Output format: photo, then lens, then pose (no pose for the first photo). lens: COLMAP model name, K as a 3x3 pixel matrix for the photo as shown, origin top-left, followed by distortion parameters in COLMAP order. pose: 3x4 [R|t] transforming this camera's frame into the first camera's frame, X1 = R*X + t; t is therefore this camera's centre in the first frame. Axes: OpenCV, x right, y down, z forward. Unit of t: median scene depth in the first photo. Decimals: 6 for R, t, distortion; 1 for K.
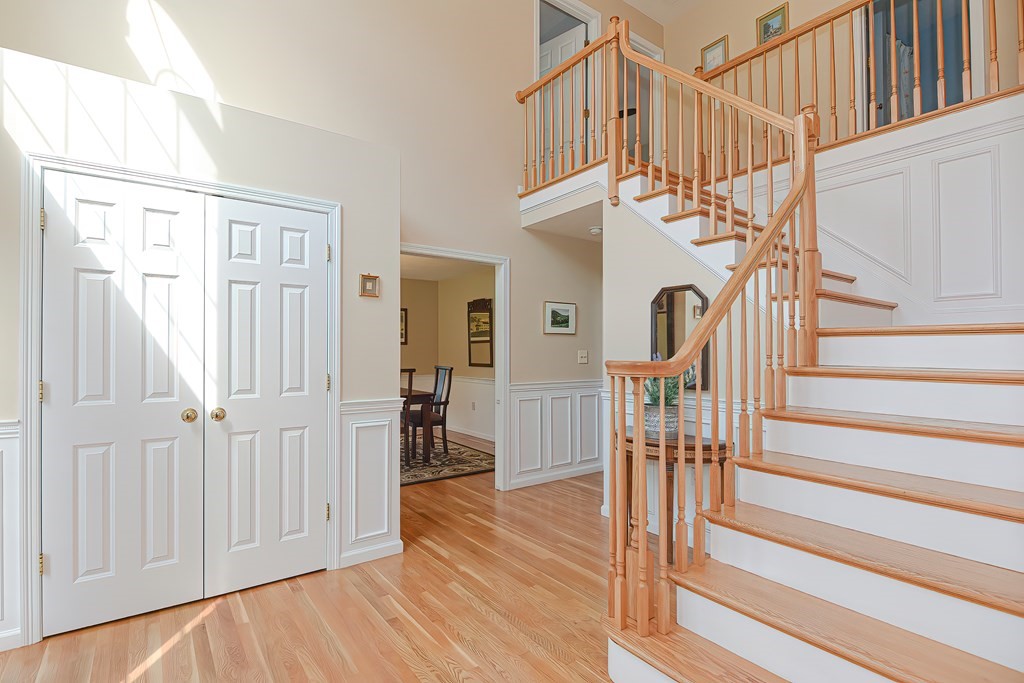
lens RADIAL K [[497.0, 0, 511.7], [0, 497.0, 348.0], [0, 0, 1]] dist [0.010483, -0.015804]
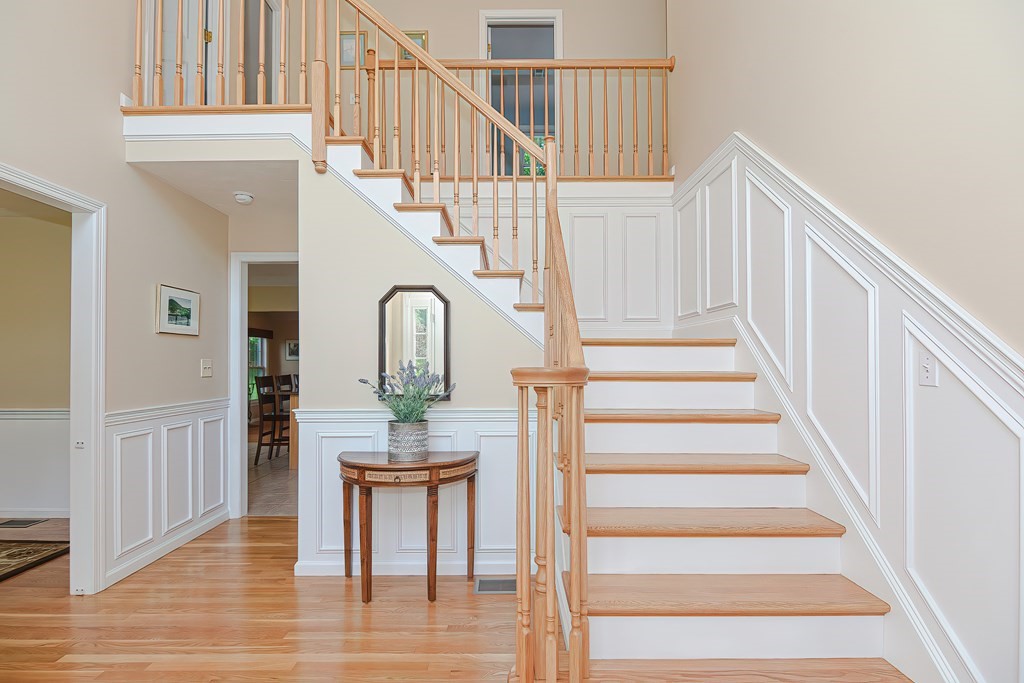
lens RADIAL K [[493.3, 0, 500.4], [0, 493.3, 356.1], [0, 0, 1]] dist [0.010214, -0.014467]
pose [[0.591416, 0.011095, 0.806290, -0.271768], [-0.003583, 0.999932, -0.011131, 0.011054], [-0.806358, 0.003695, 0.591416, 0.341991]]
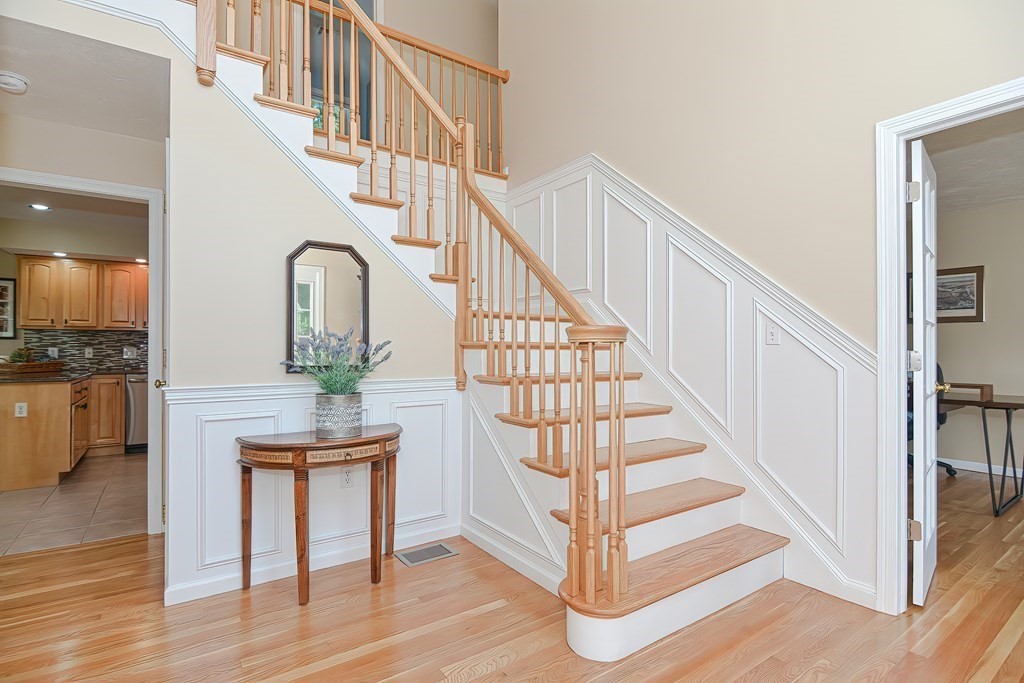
lens RADIAL K [[492.2, 0, 505.7], [0, 492.2, 345.8], [0, 0, 1]] dist [0.011989, -0.017658]
pose [[0.033527, 0.010032, 0.999387, -0.419284], [-0.006117, 0.999933, -0.009832, 0.043624], [-0.999419, -0.005784, 0.033586, 0.663919]]
